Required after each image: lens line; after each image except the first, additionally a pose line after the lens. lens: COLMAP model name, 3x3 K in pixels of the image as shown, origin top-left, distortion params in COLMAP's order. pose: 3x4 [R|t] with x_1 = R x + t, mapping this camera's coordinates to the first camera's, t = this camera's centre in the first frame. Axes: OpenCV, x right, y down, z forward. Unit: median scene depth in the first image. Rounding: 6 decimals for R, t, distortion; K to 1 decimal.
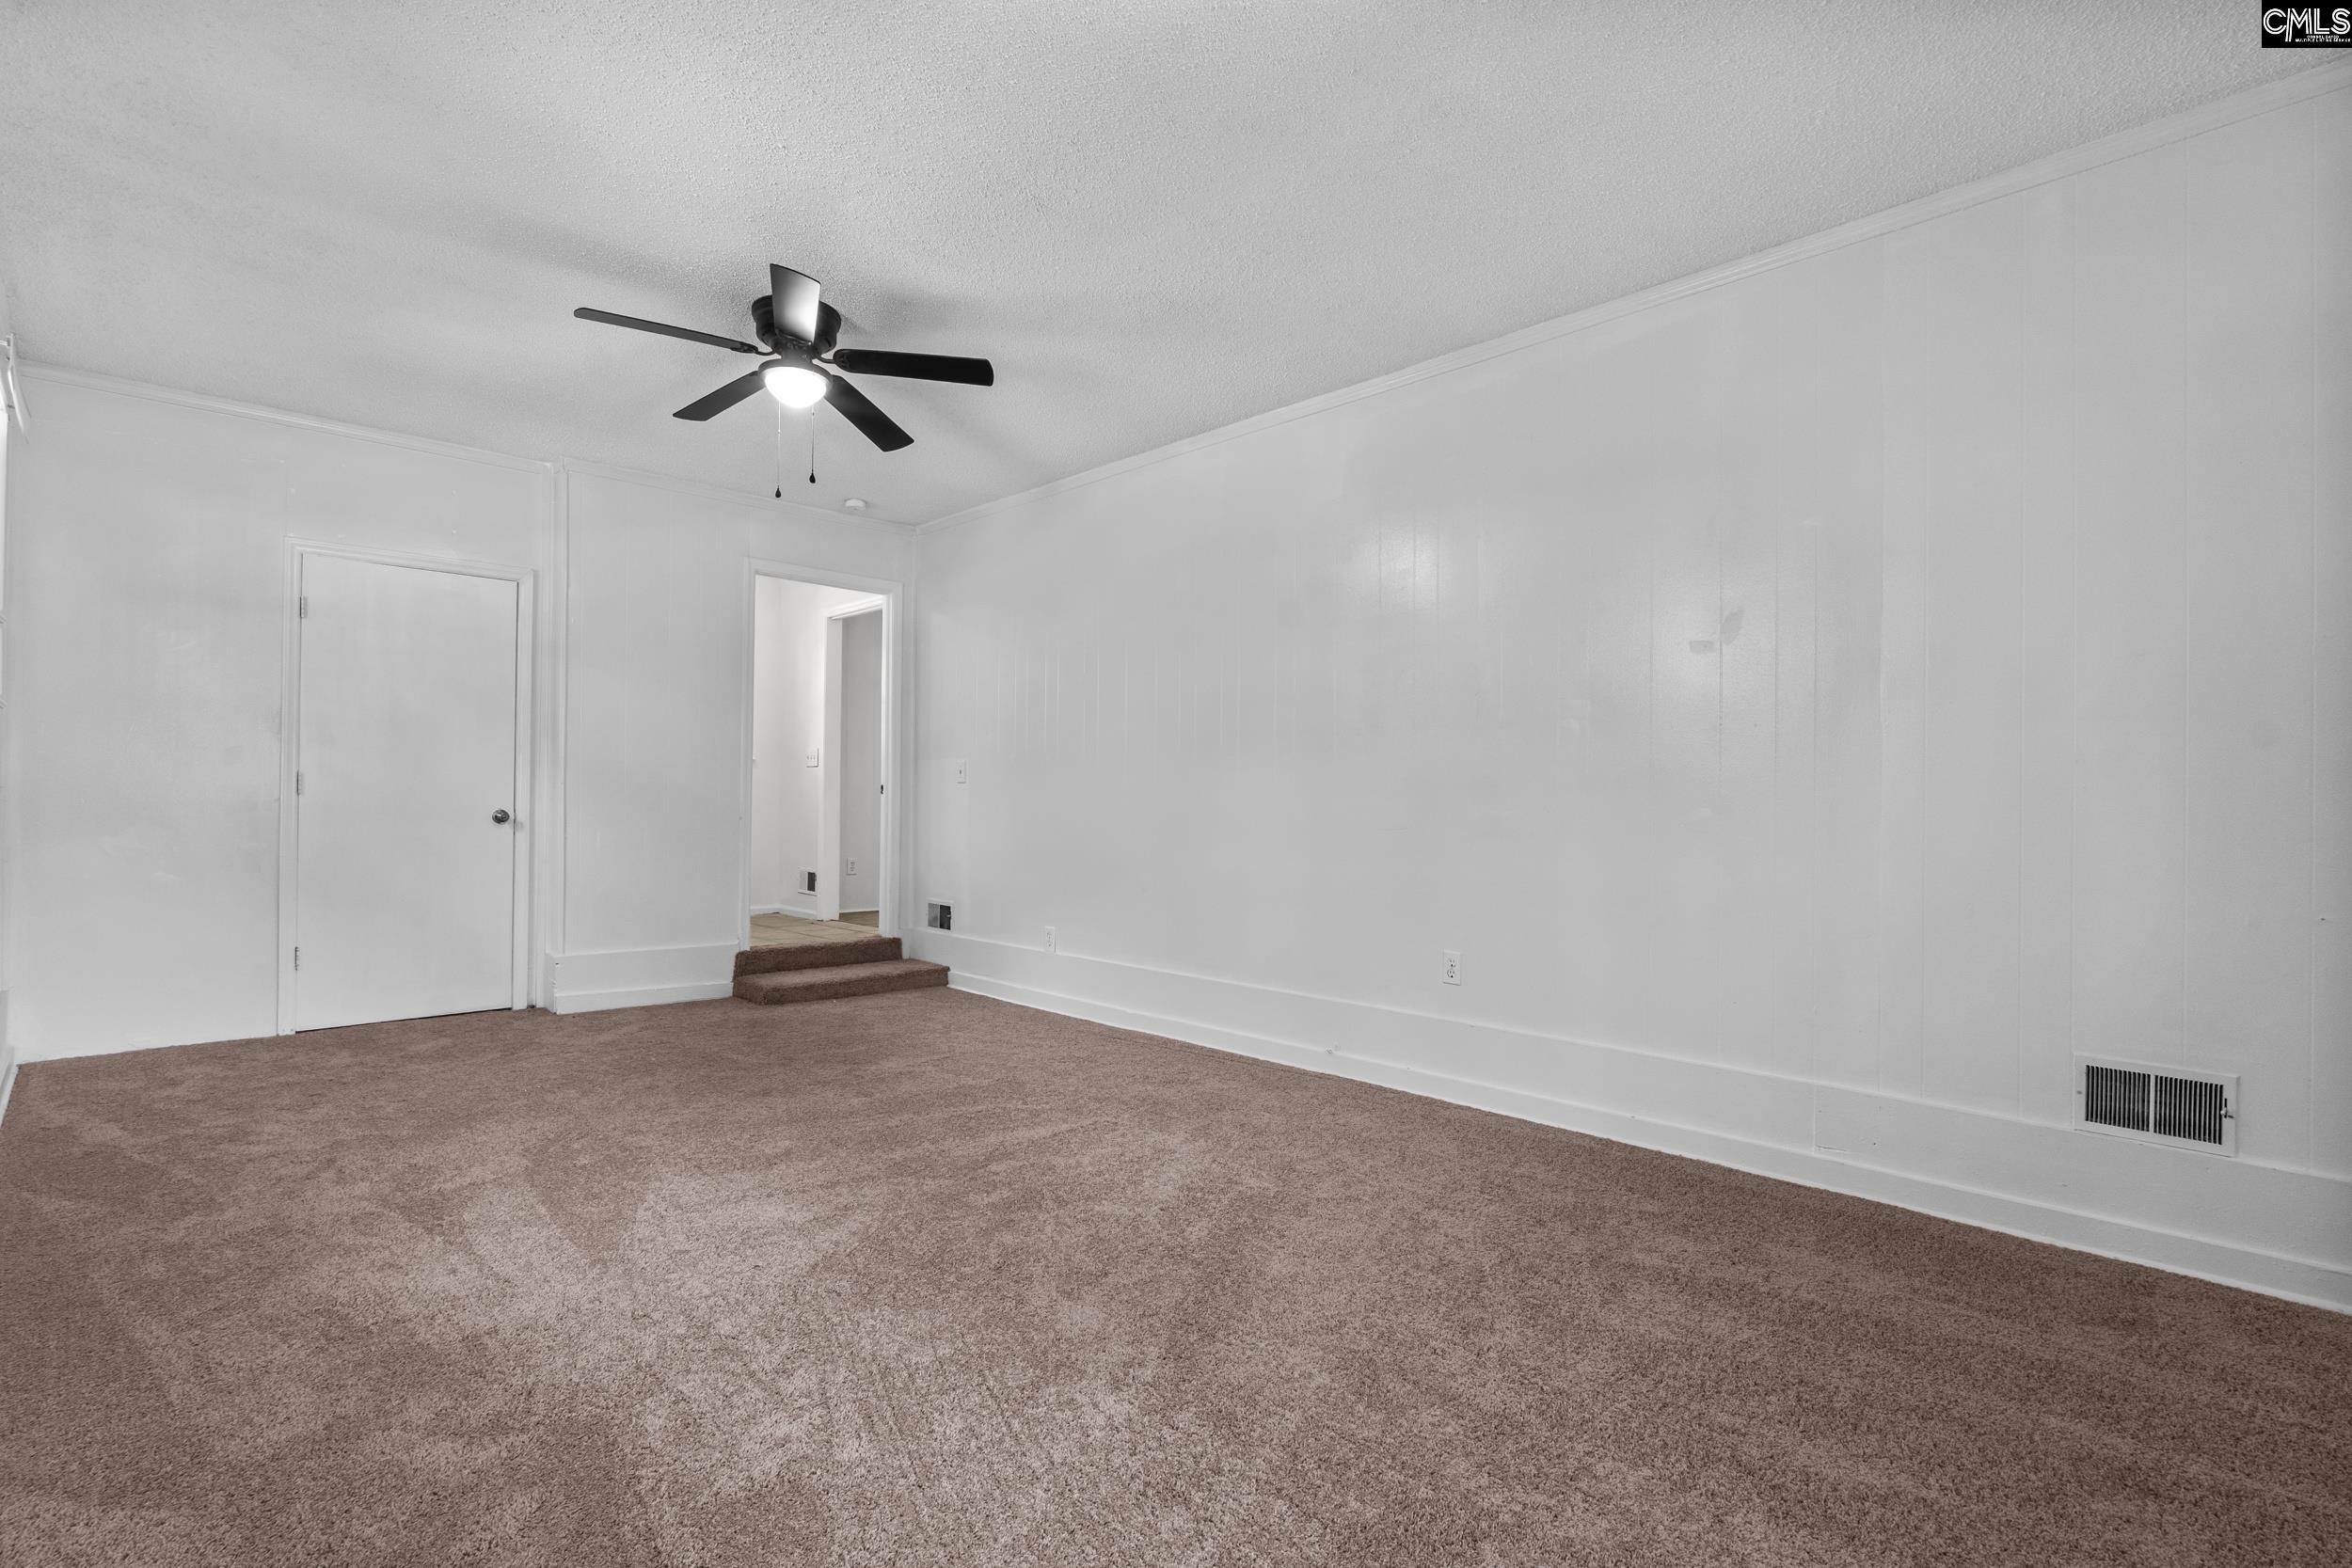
lens RADIAL K [[1089.2, 0, 1164.2], [0, 1089.2, 789.0], [0, 0, 1]] dist [-0.001695, -0.001110]
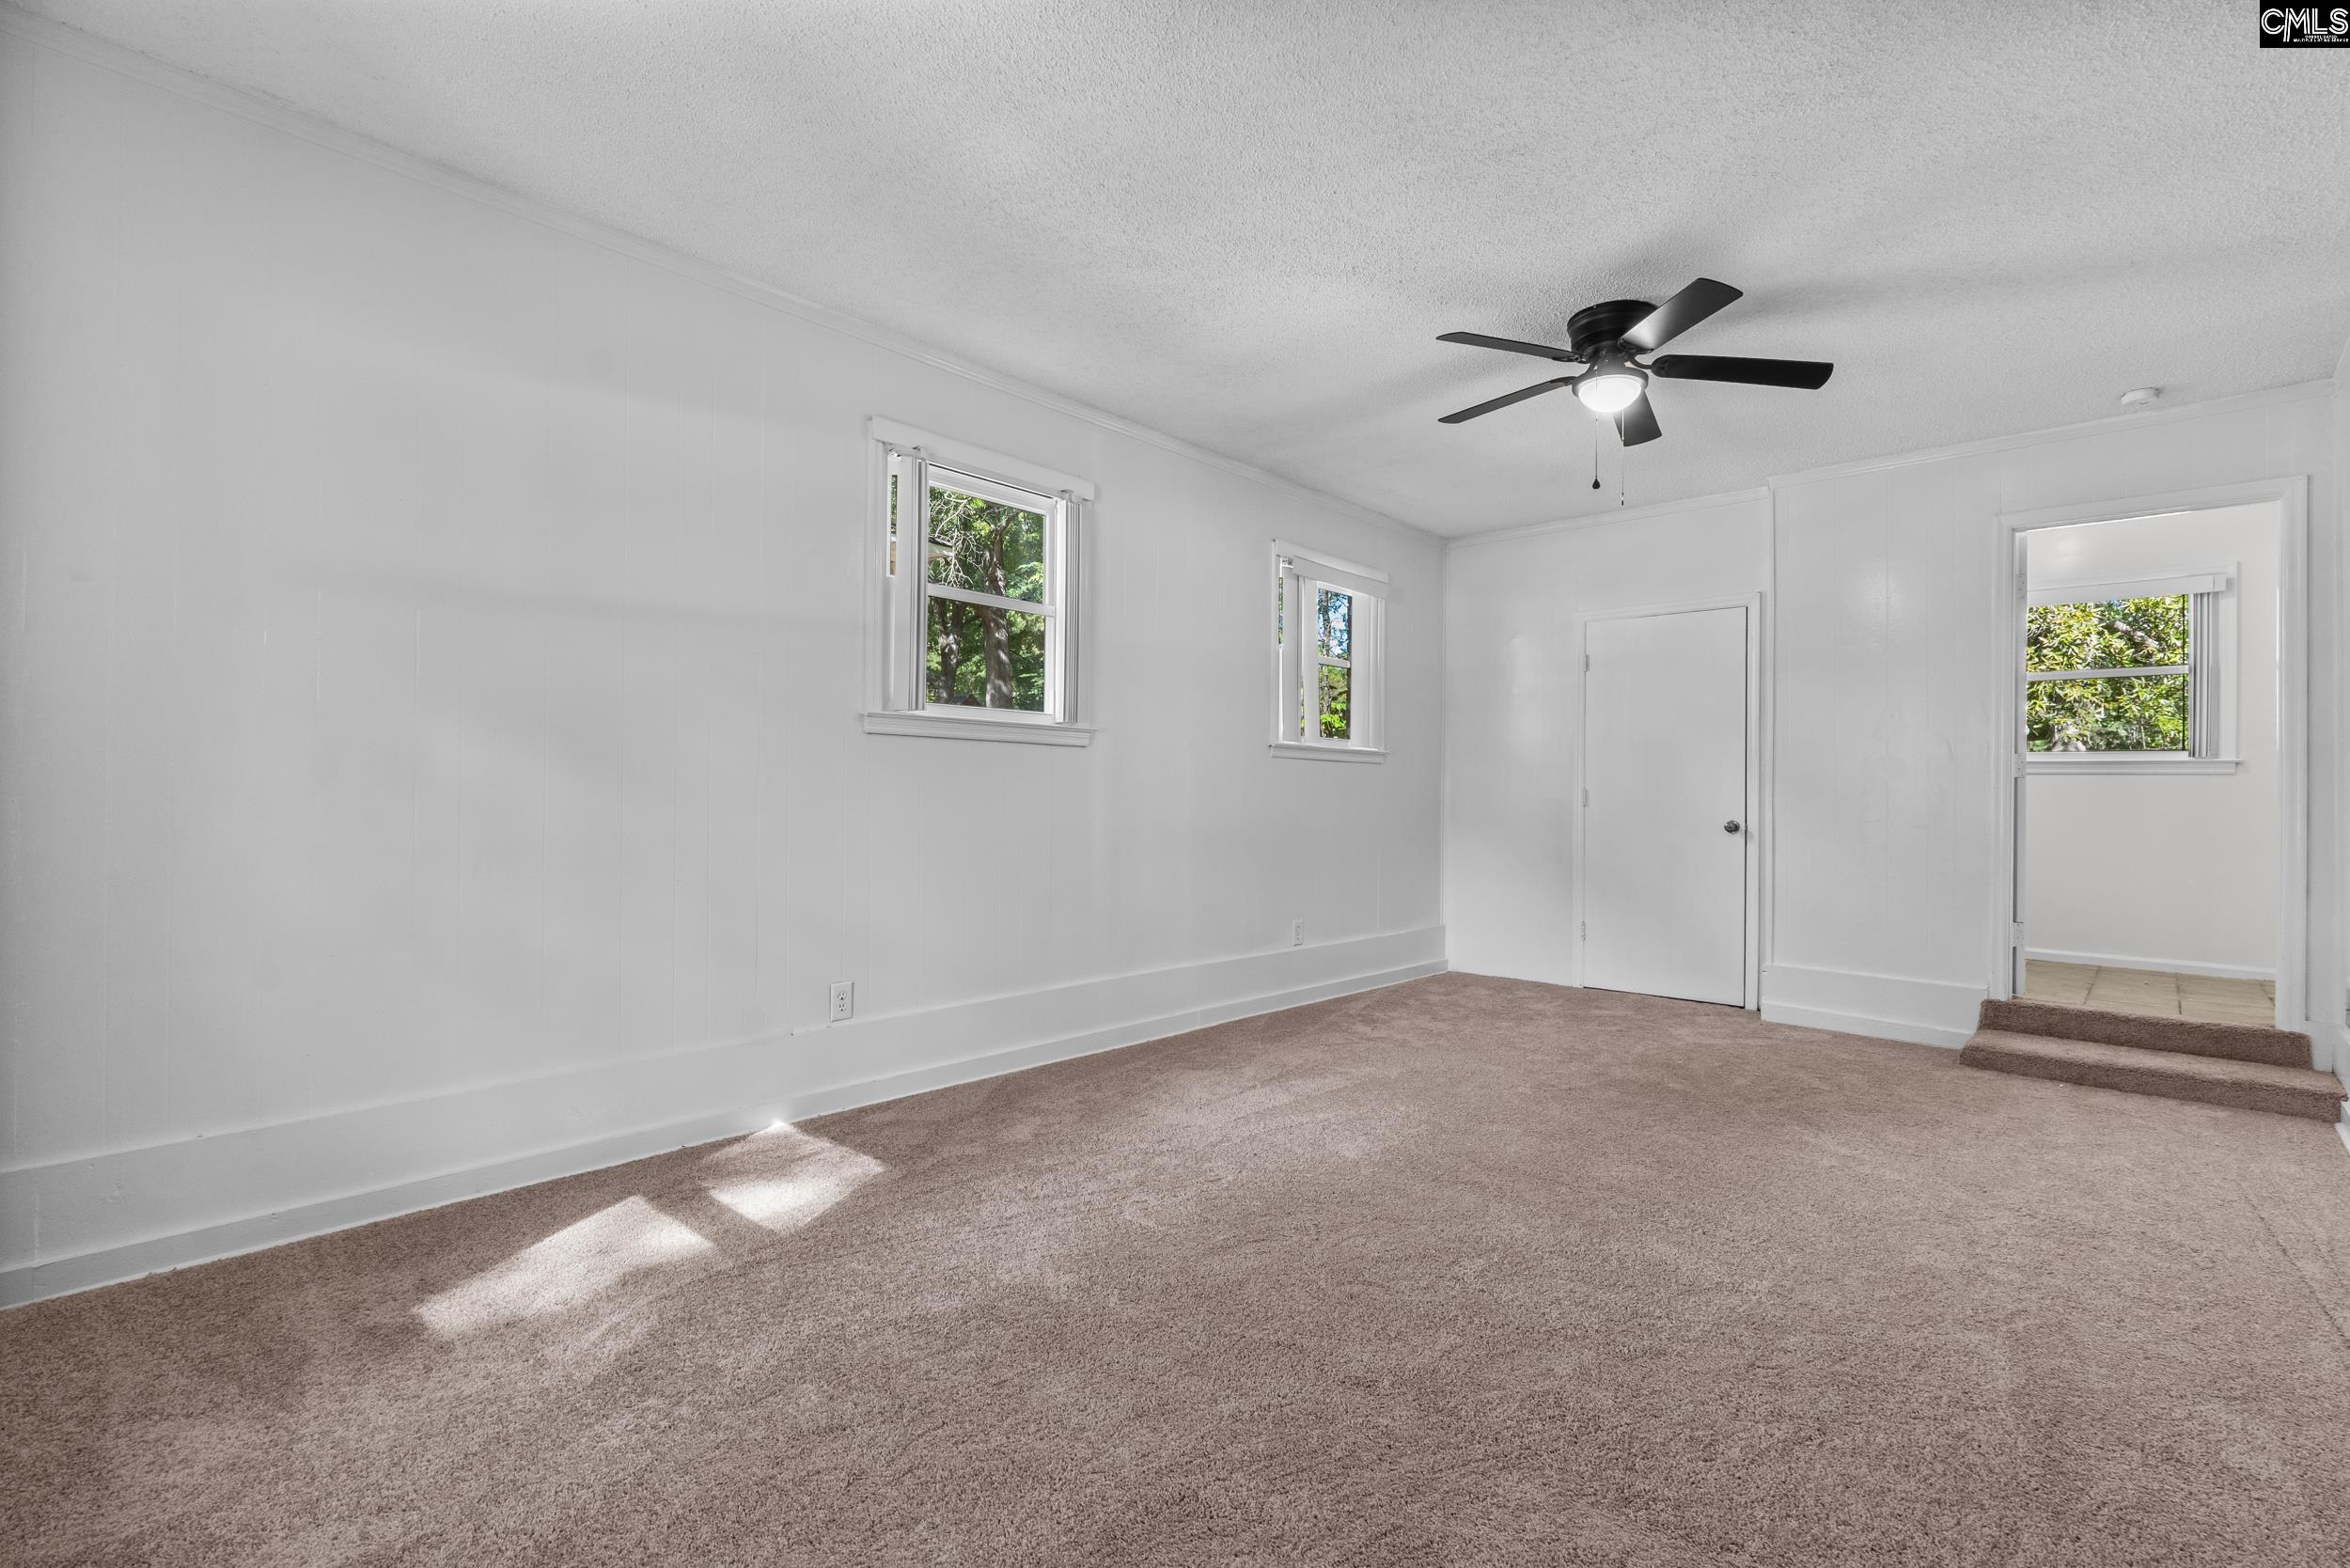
lens RADIAL K [[1088.4, 0, 1158.7], [0, 1088.4, 795.0], [0, 0, 1]] dist [-0.001695, -0.001110]
pose [[0.054148, -0.011907, -0.998462, 0.438671], [-0.001157, 0.999927, -0.011987, 0.007599], [0.998532, 0.001804, 0.054131, 0.373133]]
